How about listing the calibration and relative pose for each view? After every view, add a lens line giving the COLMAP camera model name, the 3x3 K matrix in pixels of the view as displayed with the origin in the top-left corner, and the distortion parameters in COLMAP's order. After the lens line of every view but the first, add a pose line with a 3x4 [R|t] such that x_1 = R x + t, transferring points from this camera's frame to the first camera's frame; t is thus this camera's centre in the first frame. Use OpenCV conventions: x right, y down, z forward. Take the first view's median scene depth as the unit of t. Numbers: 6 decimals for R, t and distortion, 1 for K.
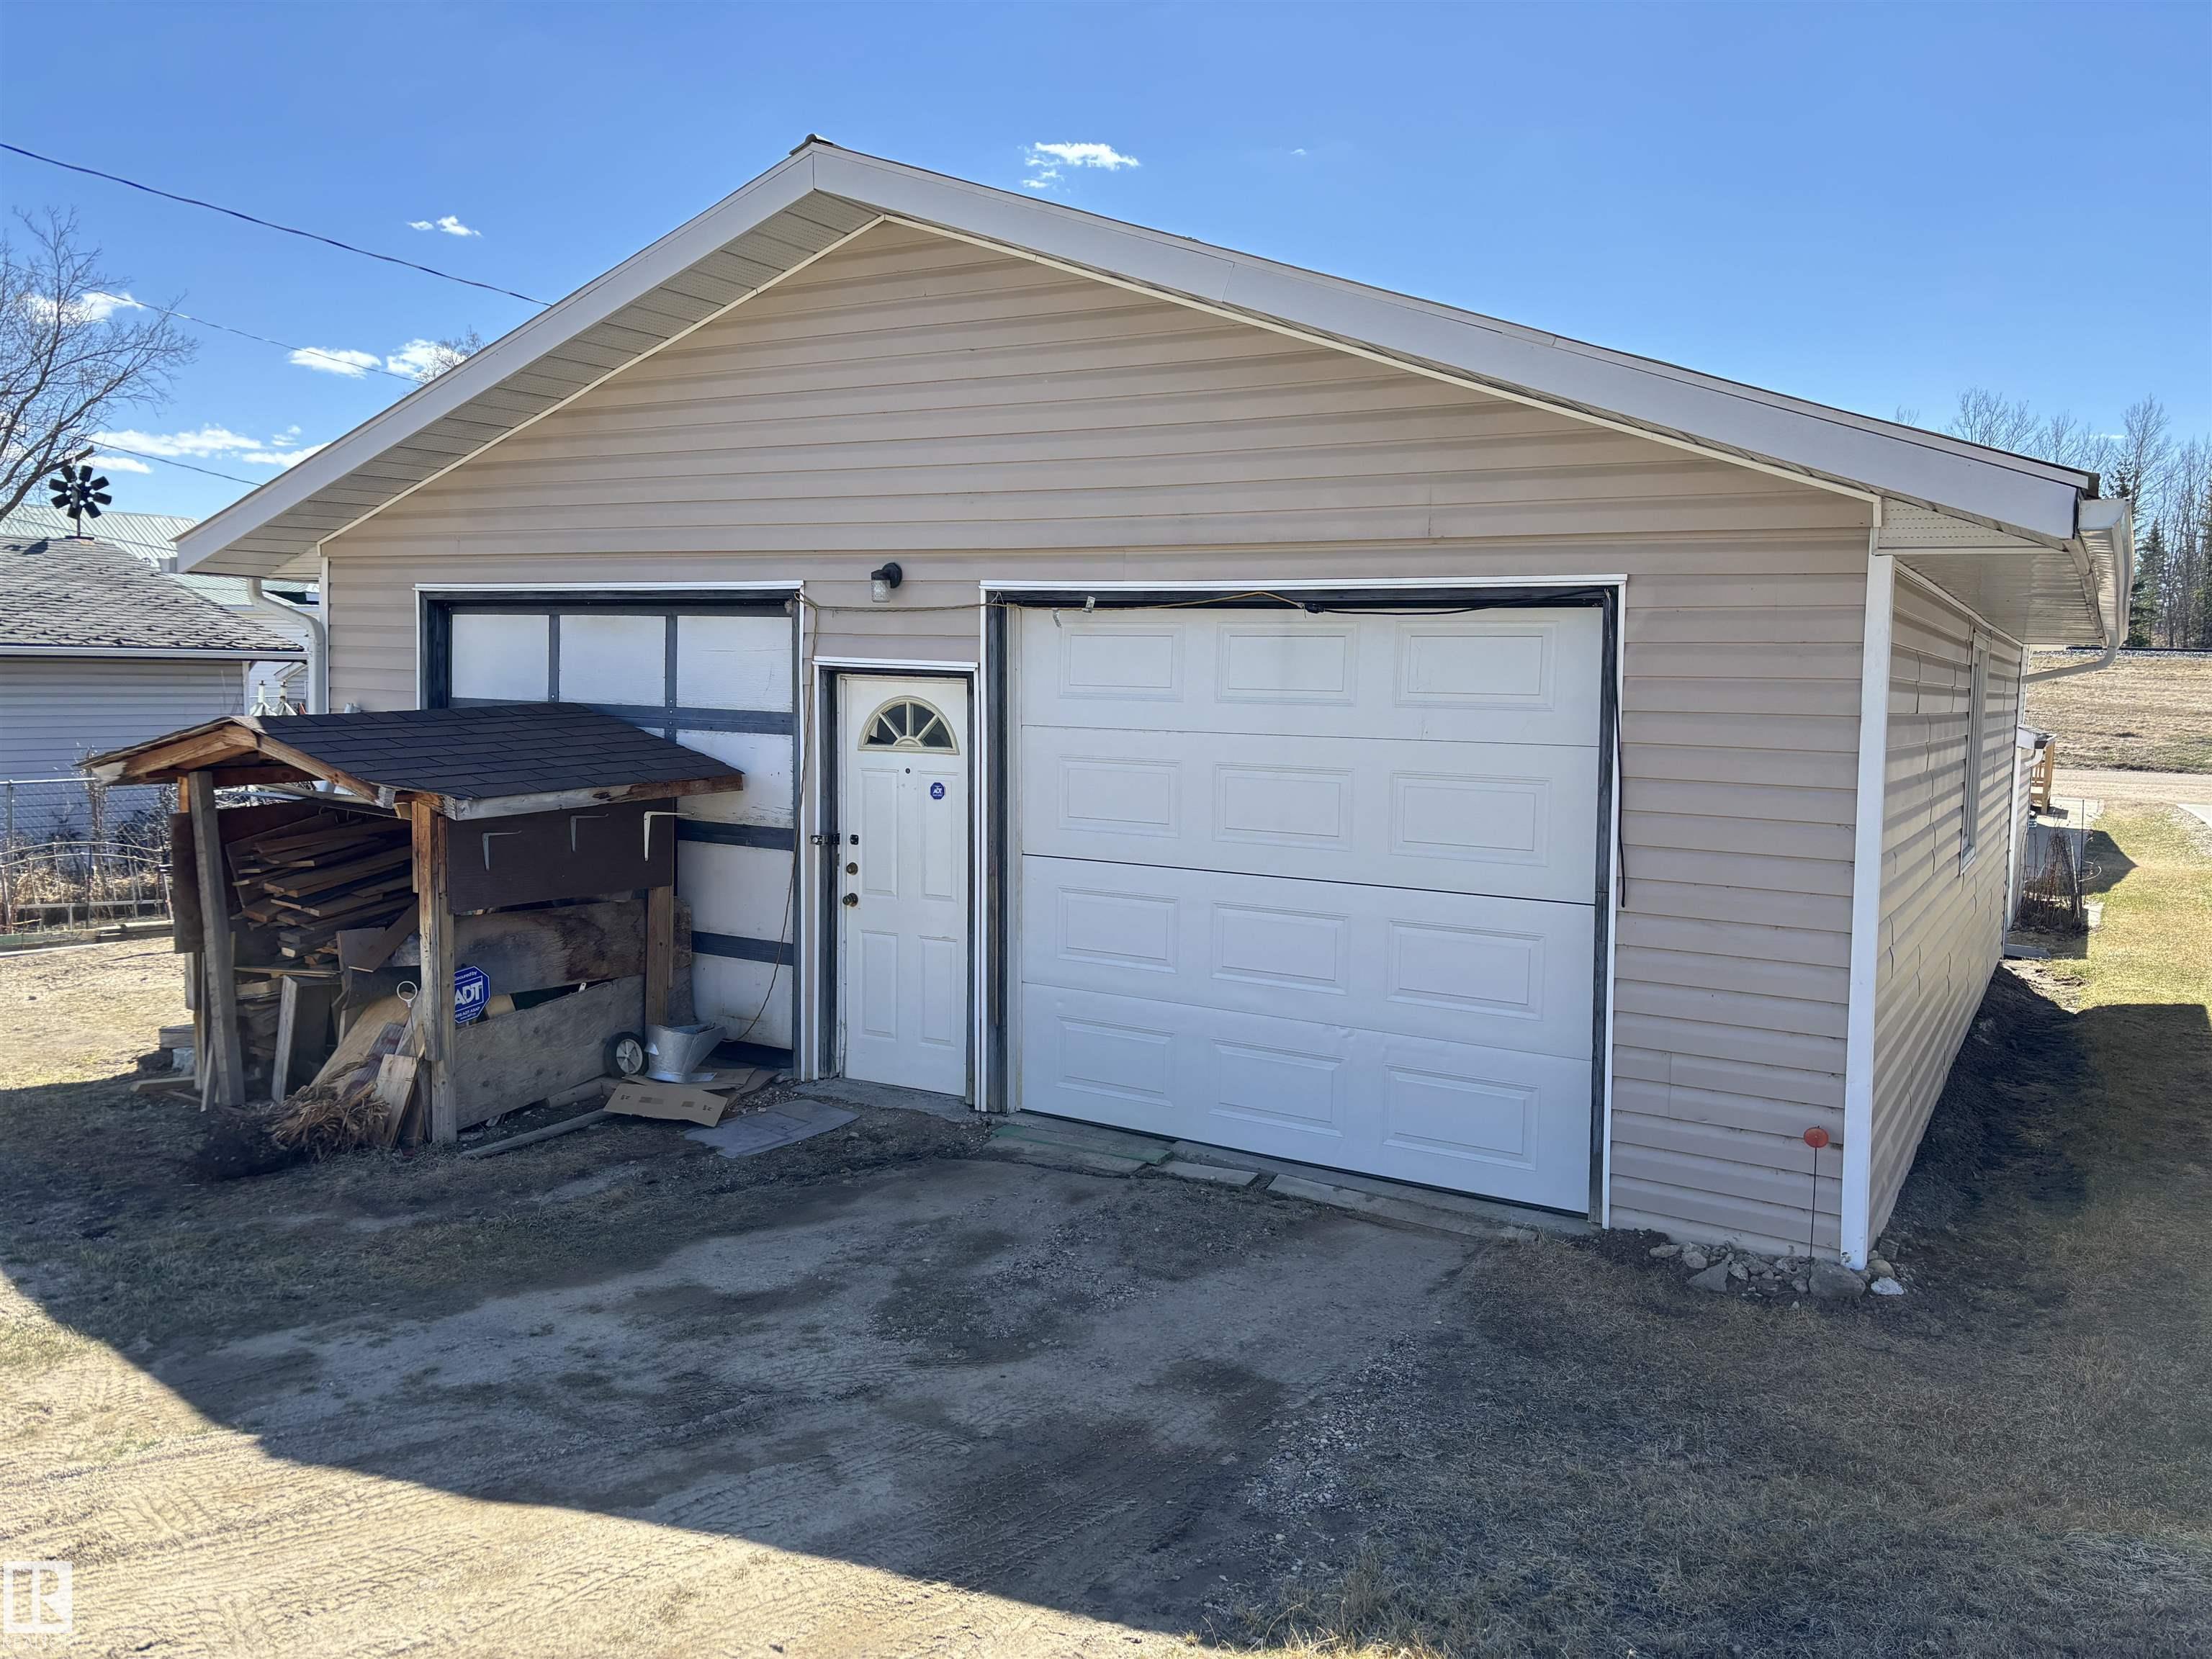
lens RADIAL K [[1666.2, 0, 1101.4], [0, 1666.2, 829.8], [0, 0, 1]] dist [0.056071, -0.069563]
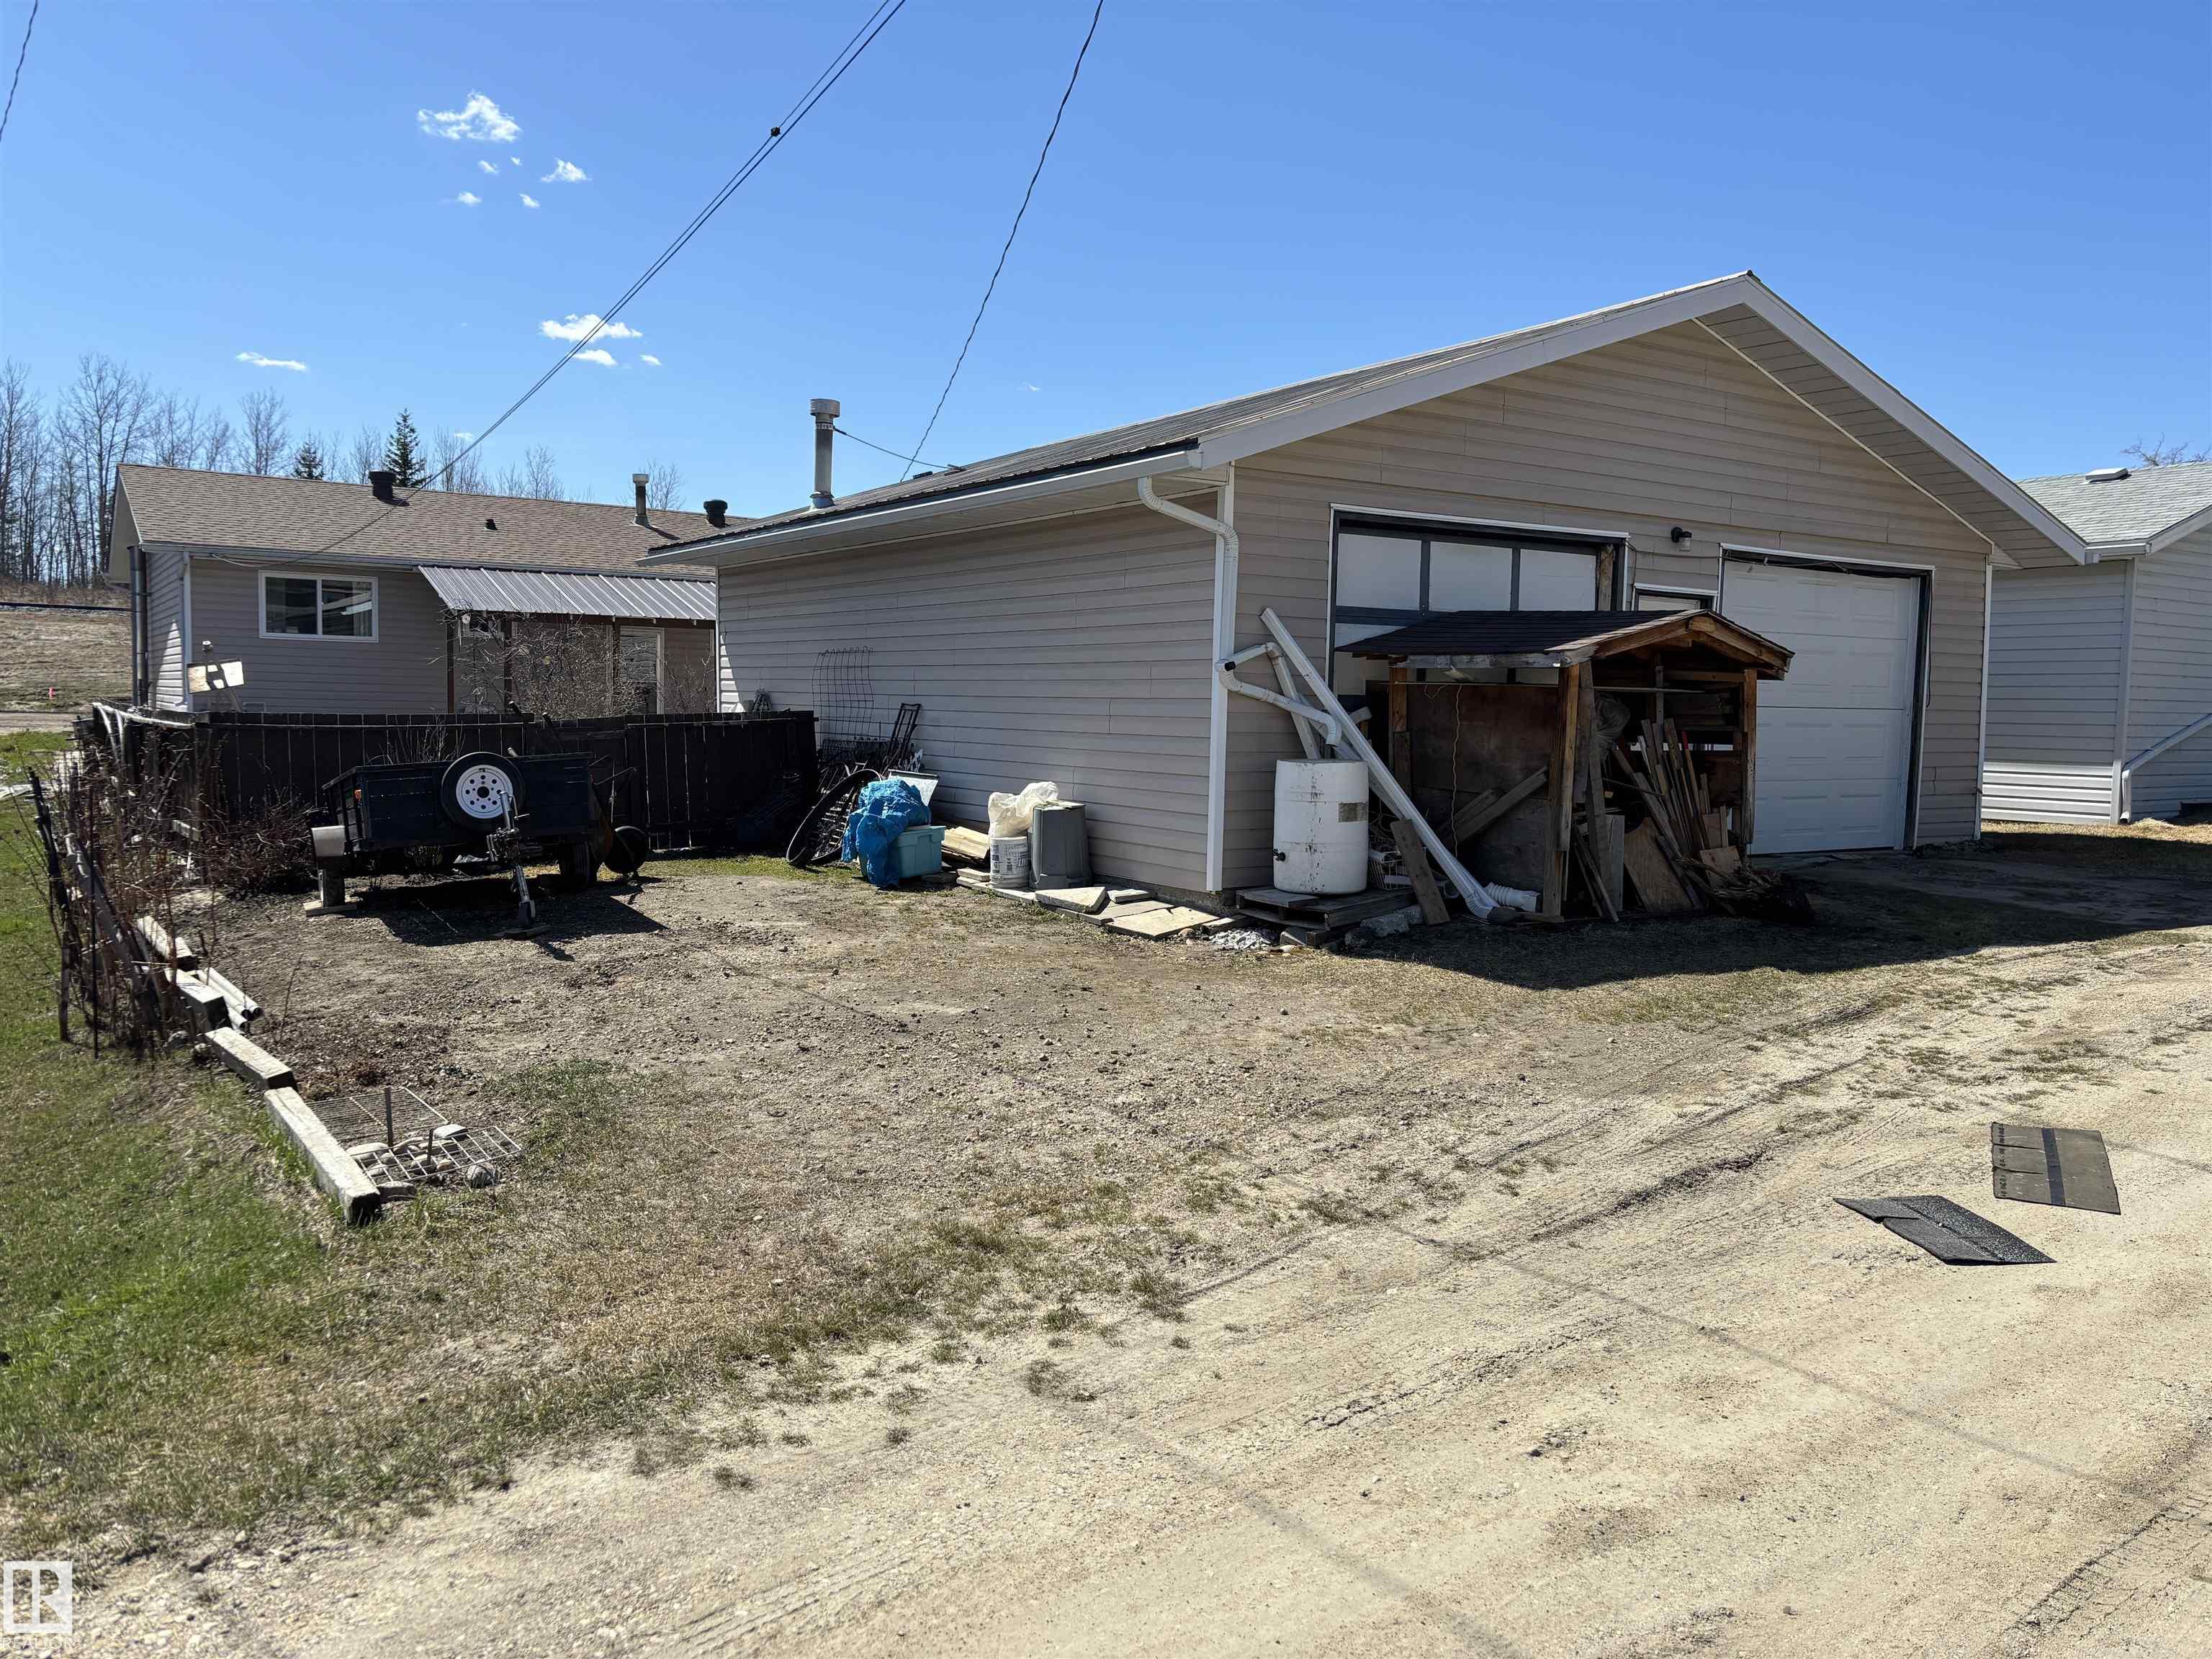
lens RADIAL K [[1666.2, 0, 1108.9], [0, 1666.2, 838.9], [0, 0, 1]] dist [0.056071, -0.069563]
pose [[0.439319, -0.089591, 0.893853, -1.827480], [0.073153, 0.995278, 0.063803, -0.003838], [-0.895348, 0.037358, 0.443798, 0.776958]]
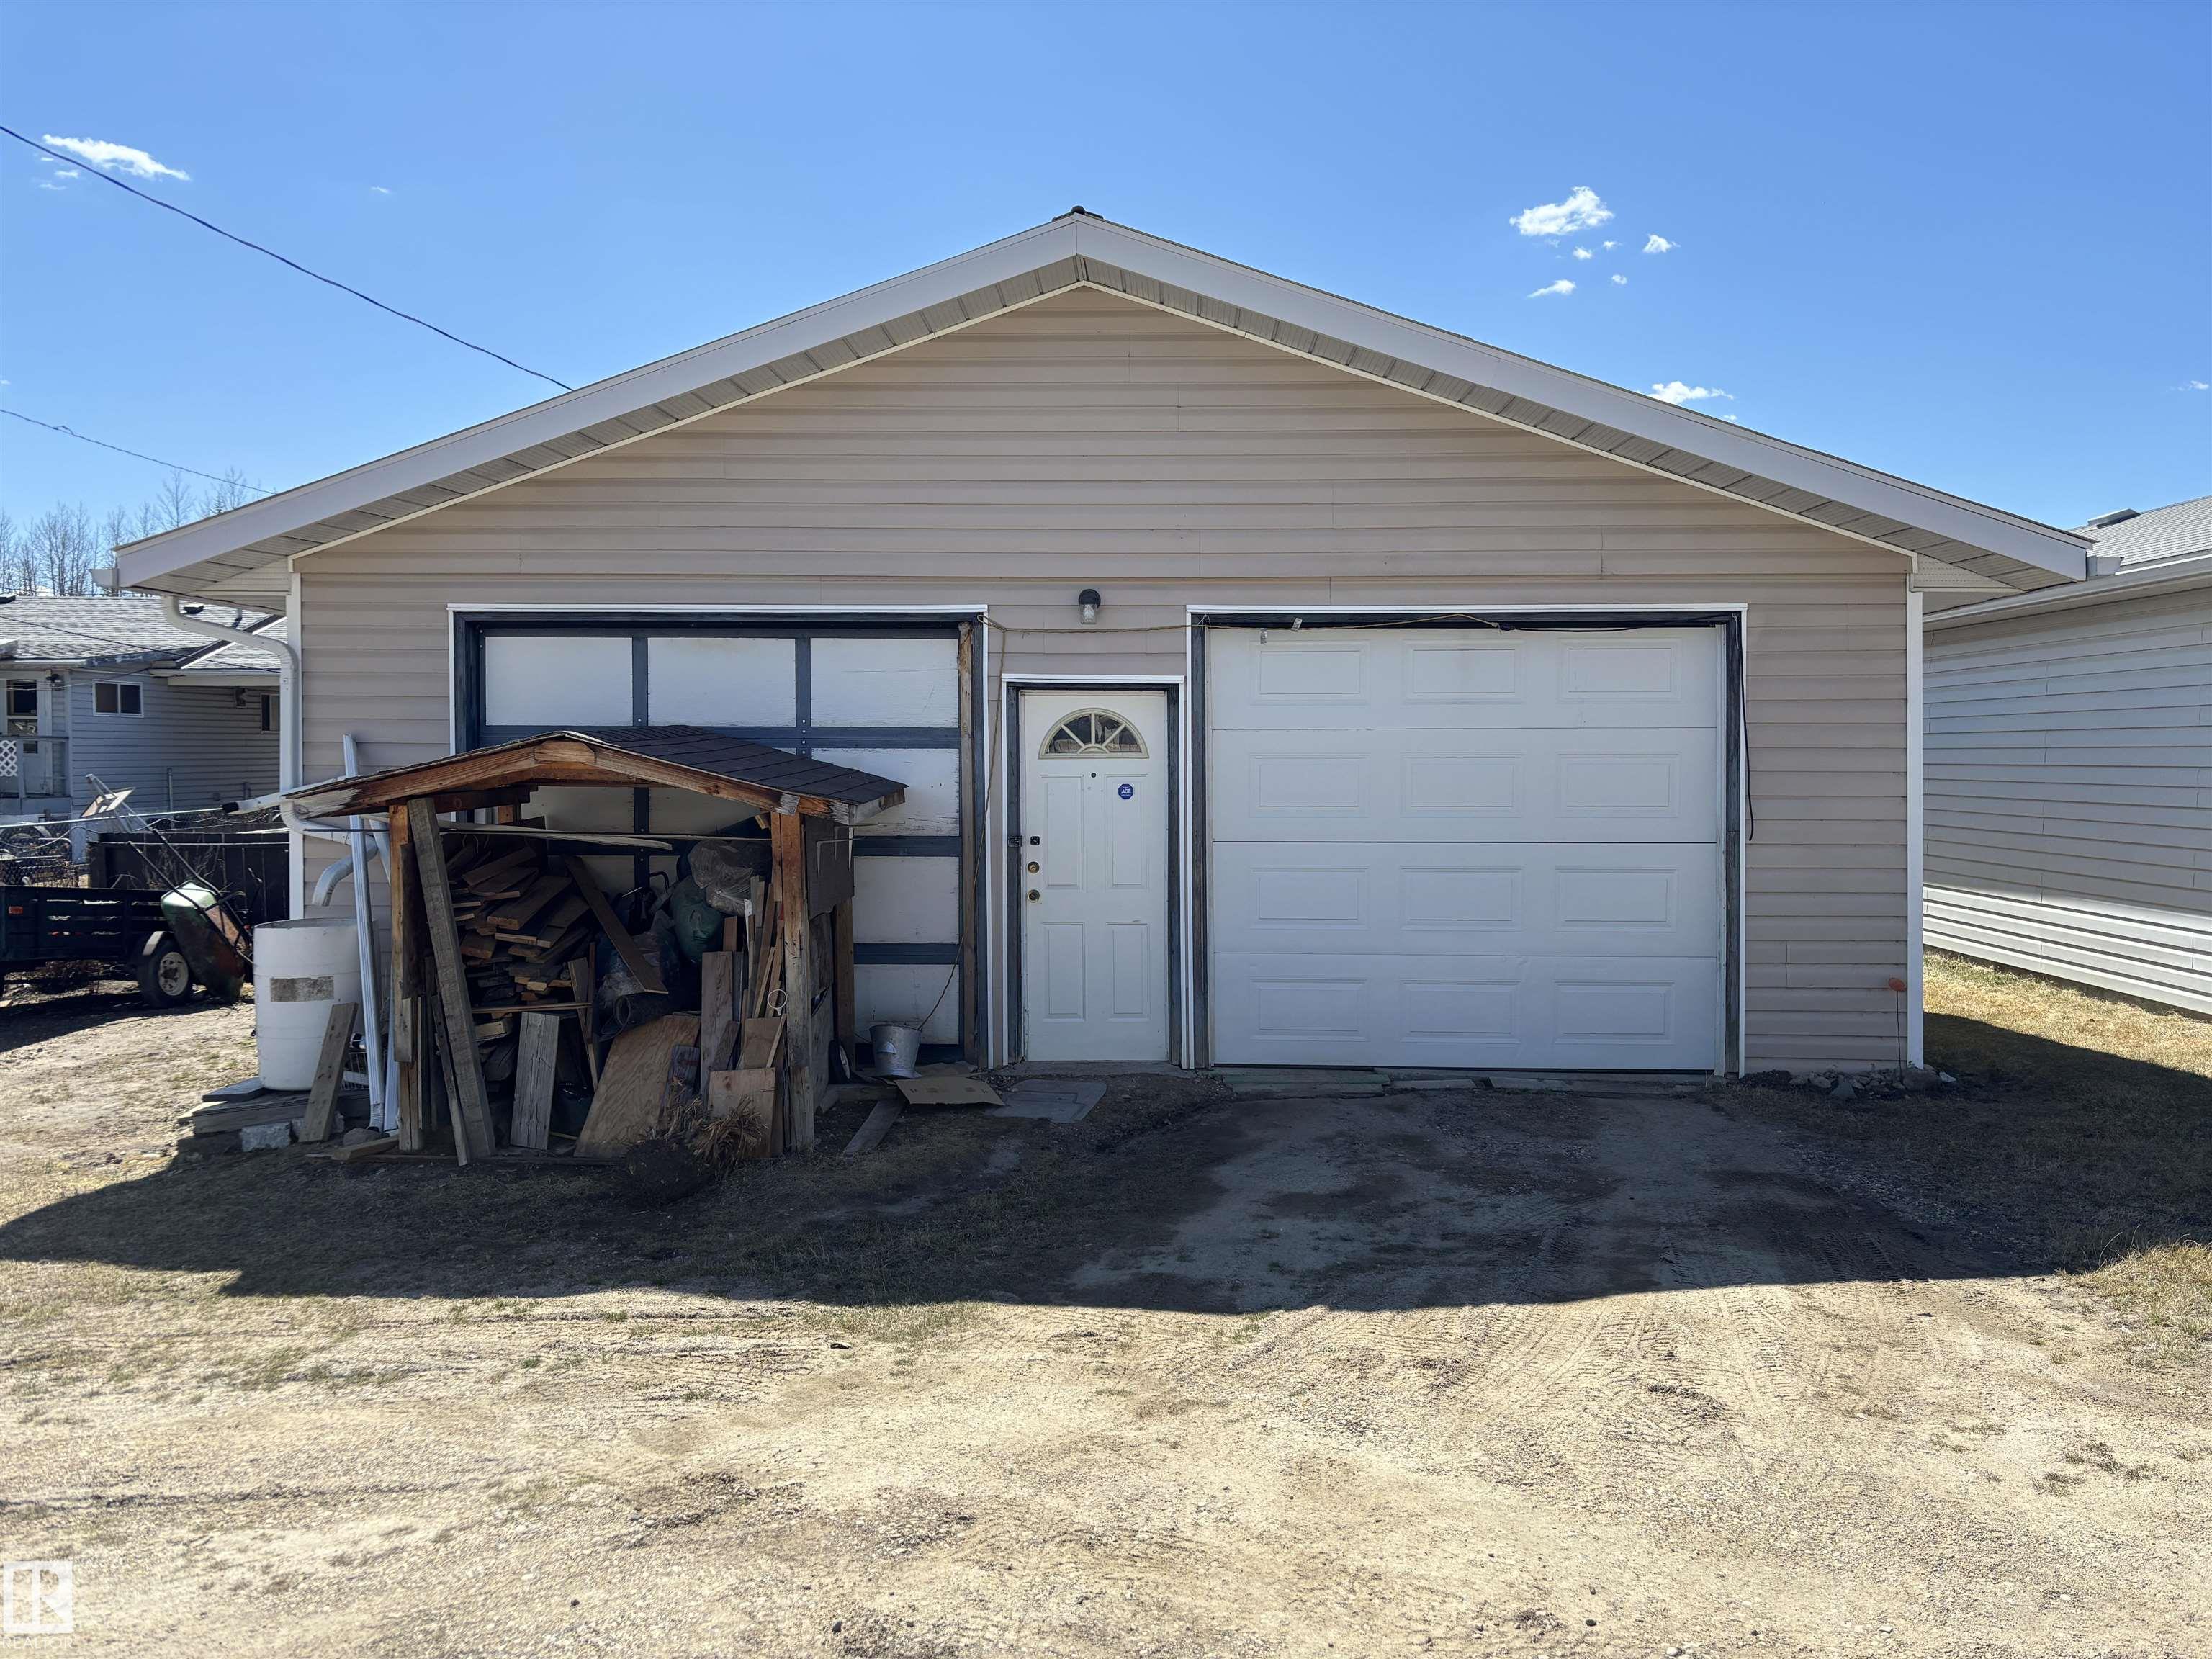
lens RADIAL K [[1666.2, 0, 1081.2], [0, 1666.2, 841.3], [0, 0, 1]] dist [0.056071, -0.069563]
pose [[0.878925, -0.048165, 0.474522, -0.663991], [0.063024, 0.997892, -0.015447, 0.026090], [-0.472778, 0.043483, 0.880108, 0.024816]]
